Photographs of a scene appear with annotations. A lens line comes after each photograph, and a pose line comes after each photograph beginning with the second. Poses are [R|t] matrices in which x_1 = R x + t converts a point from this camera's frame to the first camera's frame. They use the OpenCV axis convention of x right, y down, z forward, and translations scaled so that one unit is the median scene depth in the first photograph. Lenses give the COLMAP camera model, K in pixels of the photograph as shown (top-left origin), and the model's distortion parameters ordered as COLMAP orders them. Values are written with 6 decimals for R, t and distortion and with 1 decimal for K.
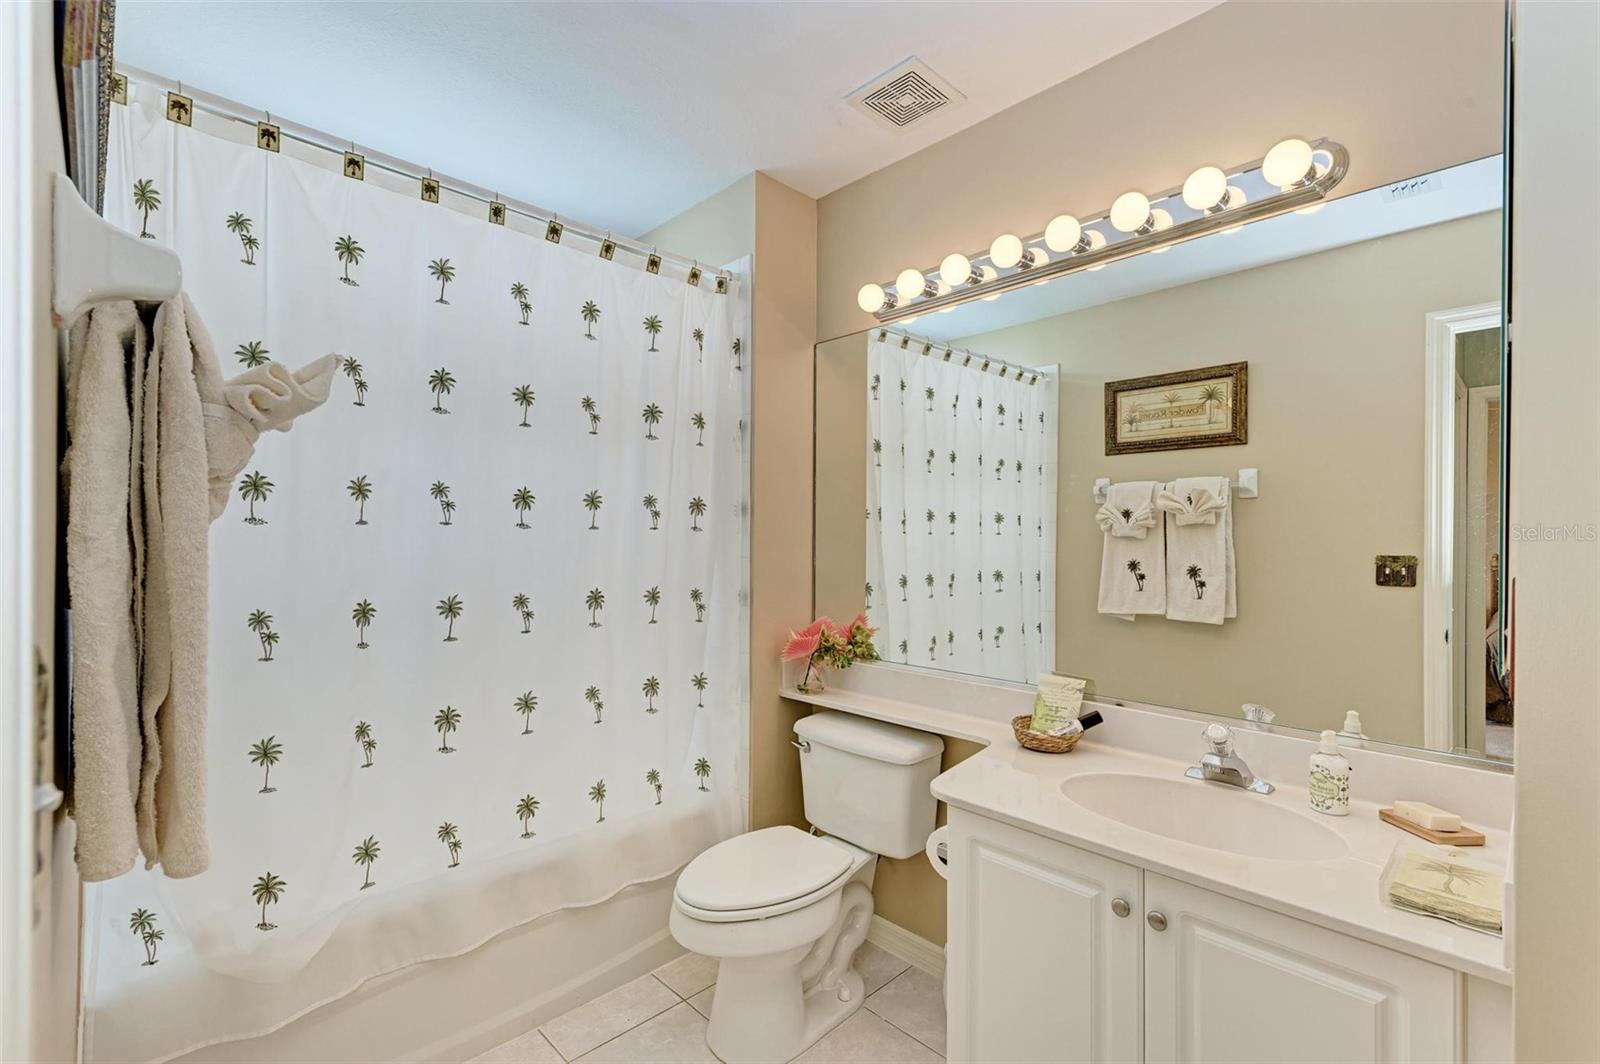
lens RADIAL K [[691.9, 0, 799.3], [0, 691.9, 536.3], [0, 0, 1]] dist [0.005621, -0.002669]
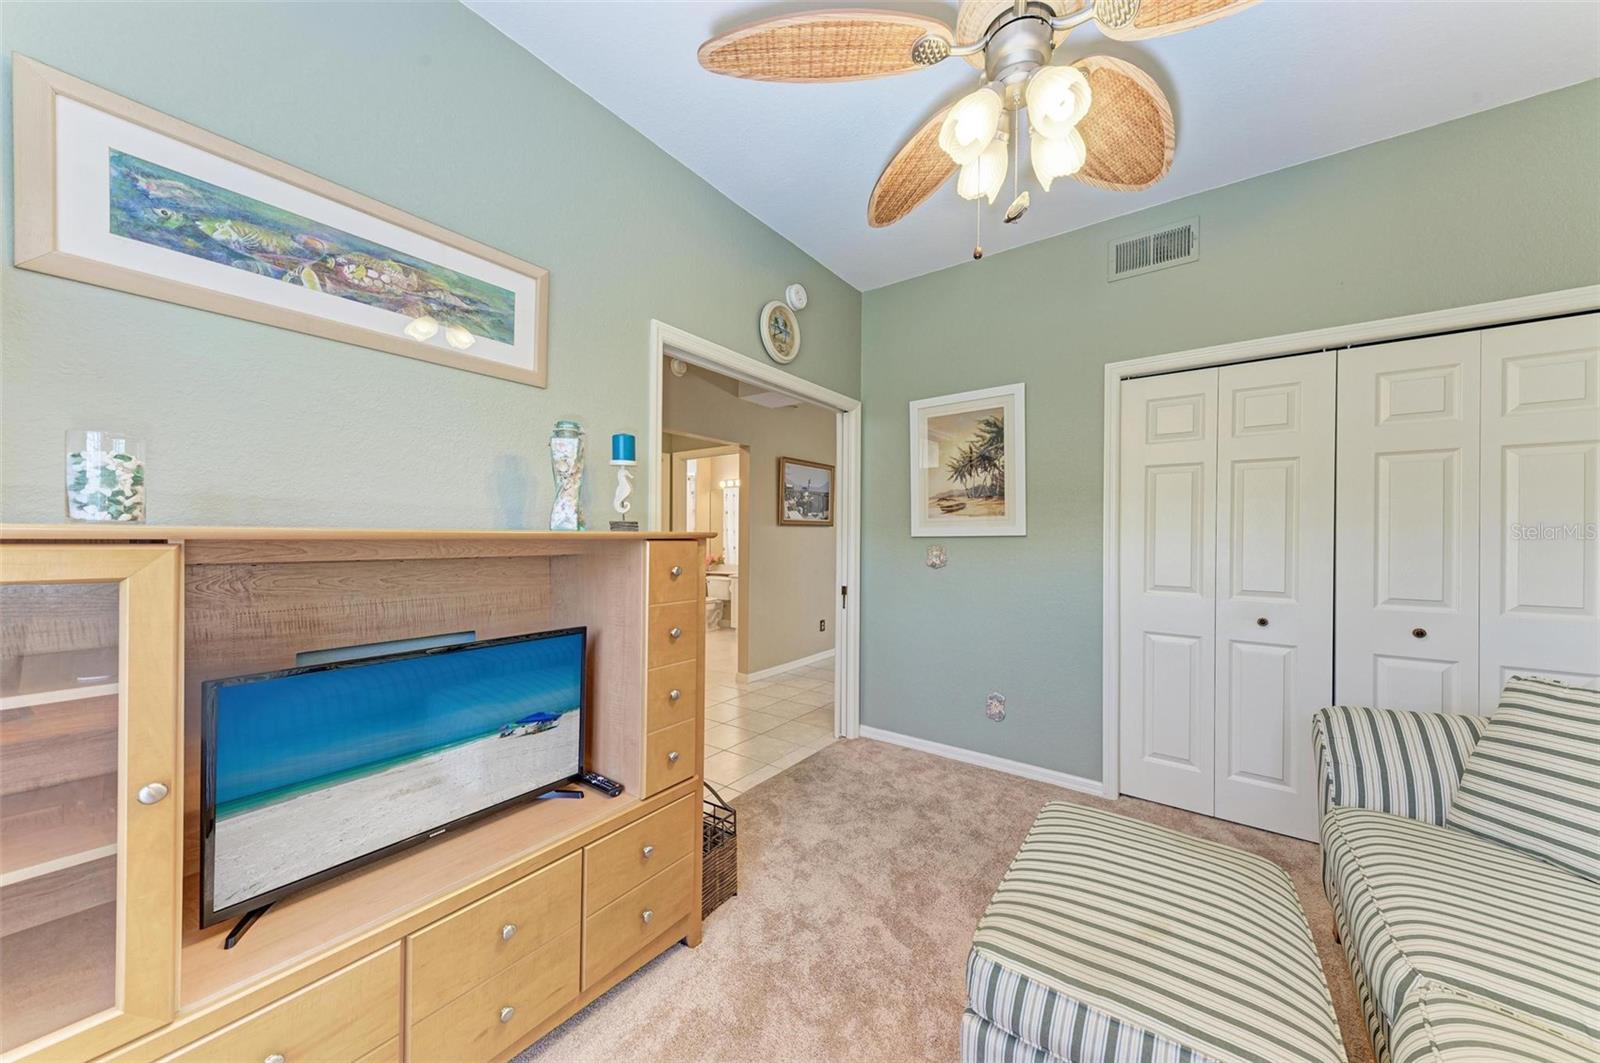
lens RADIAL K [[546.0, 0, 799.6], [0, 546.0, 533.3], [0, 0, 1]] dist [0.000005, 0.000000]
pose [[0.988640, 0.006139, 0.150178, 0.059488], [-0.006253, 0.999980, 0.000290, -0.016926], [-0.150173, -0.001226, 0.988659, -2.406795]]
